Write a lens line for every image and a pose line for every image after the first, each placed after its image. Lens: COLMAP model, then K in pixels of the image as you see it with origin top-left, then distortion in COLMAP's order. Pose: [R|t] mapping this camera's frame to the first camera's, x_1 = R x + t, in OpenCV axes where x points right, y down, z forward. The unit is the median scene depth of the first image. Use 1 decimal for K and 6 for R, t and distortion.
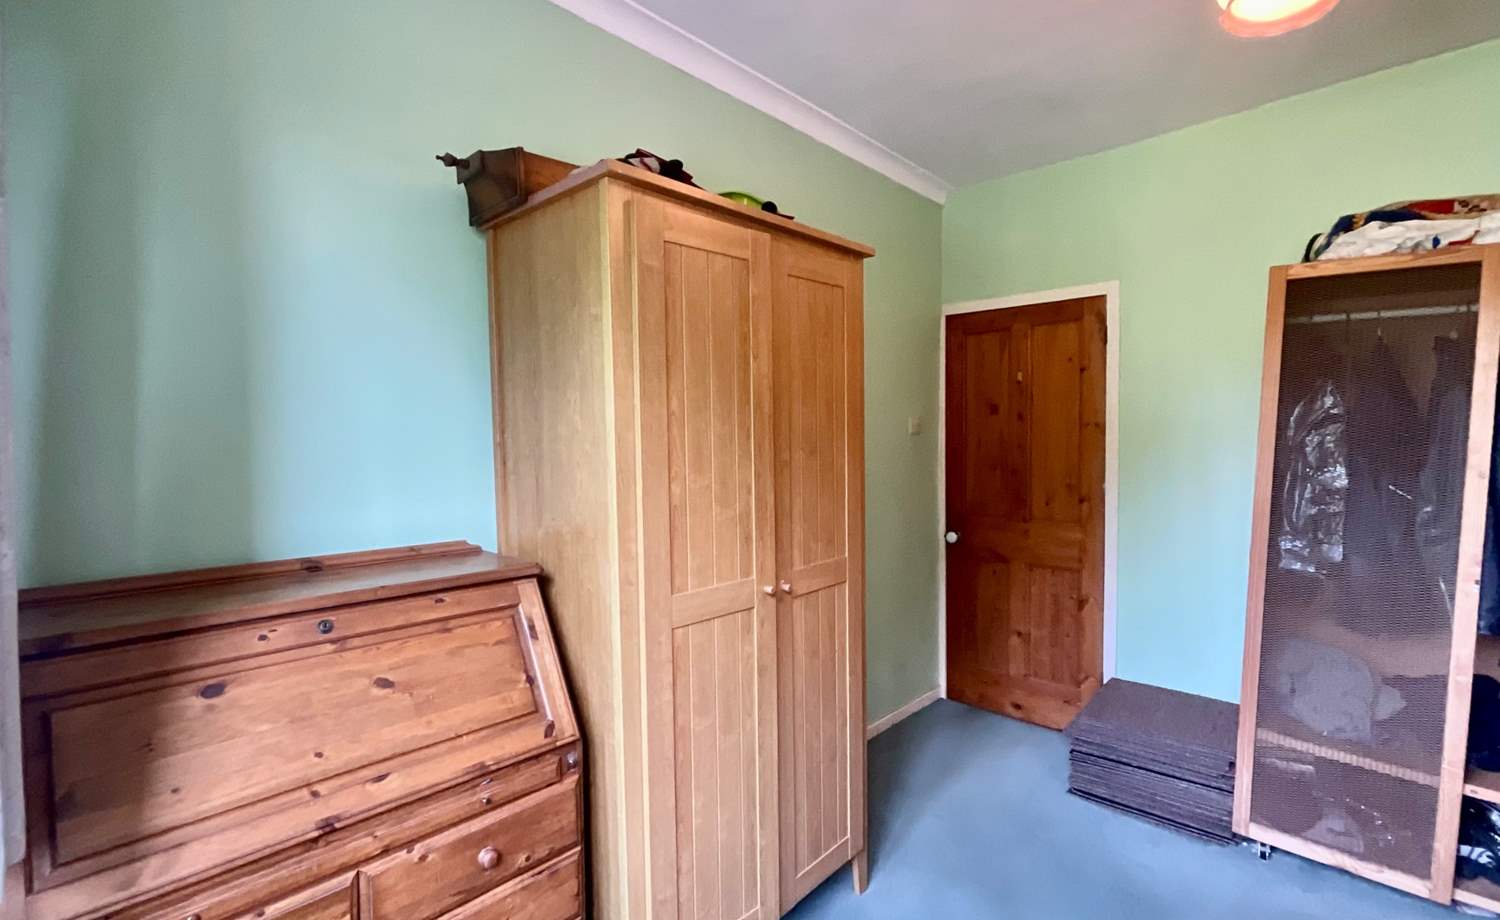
lens RADIAL K [[661.9, 0, 767.5], [0, 661.9, 461.5], [0, 0, 1]] dist [-0.000007, 0.000001]
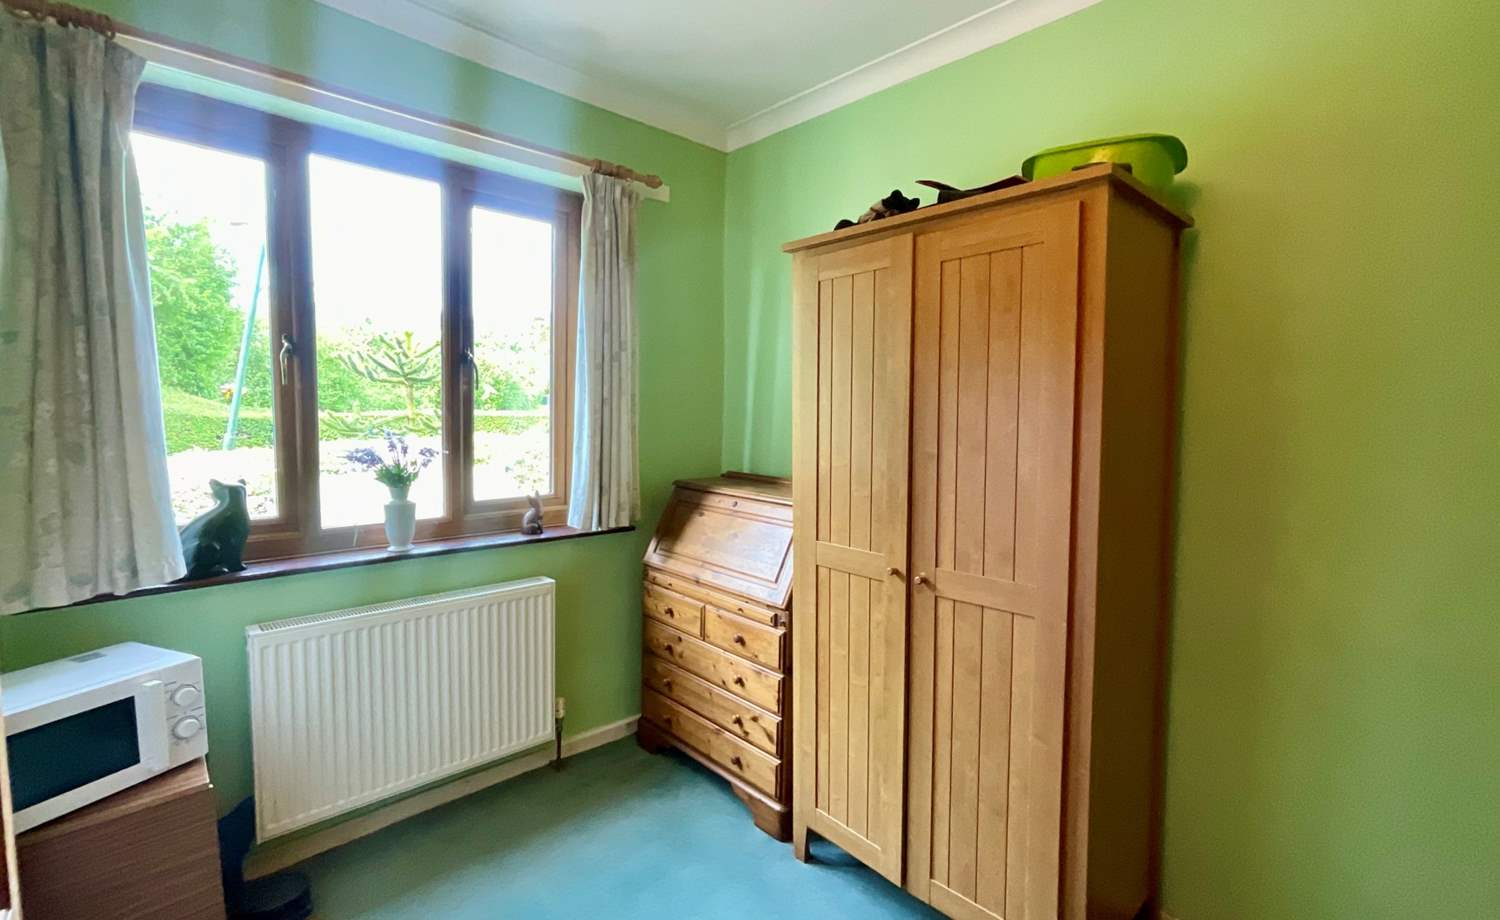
lens RADIAL K [[661.9, 0, 767.5], [0, 661.9, 461.5], [0, 0, 1]] dist [-0.000007, 0.000001]
pose [[-0.049354, 0.091263, -0.994603, 1.307583], [-0.047021, 0.994500, 0.093587, -0.091676], [0.997674, 0.051386, -0.044791, 1.023635]]
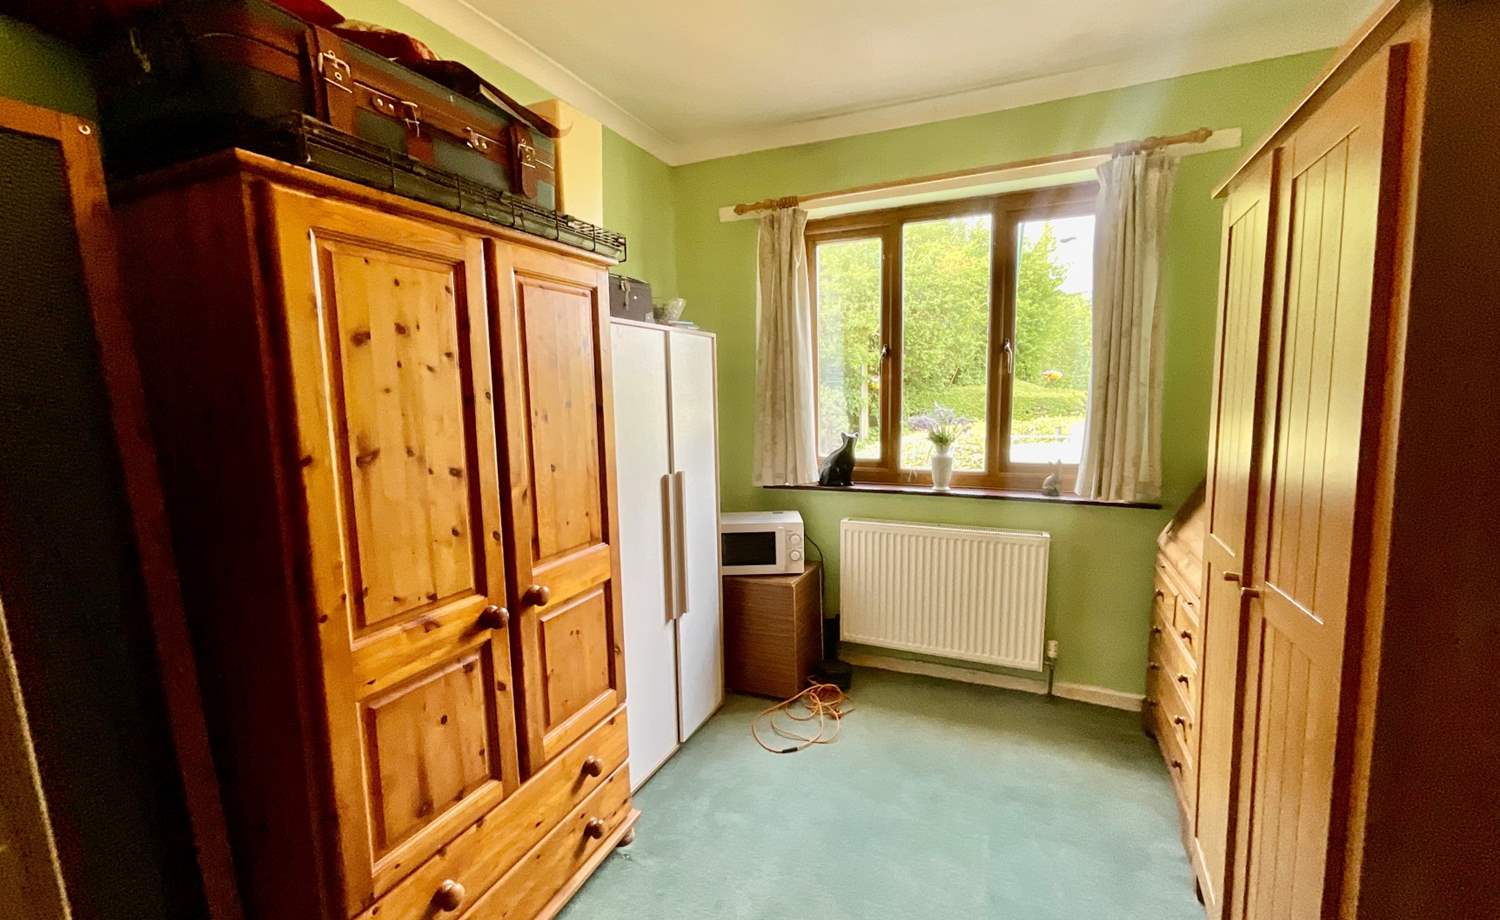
lens RADIAL K [[624.3, 0, 750.0], [0, 624.3, 460.0], [0, 0, 1]] dist [0.000603, -0.000026]
pose [[-0.944344, 0.066679, -0.322132, 1.063041], [0.019986, 0.989062, 0.146138, -0.113229], [0.328353, 0.131567, -0.935347, 1.885273]]
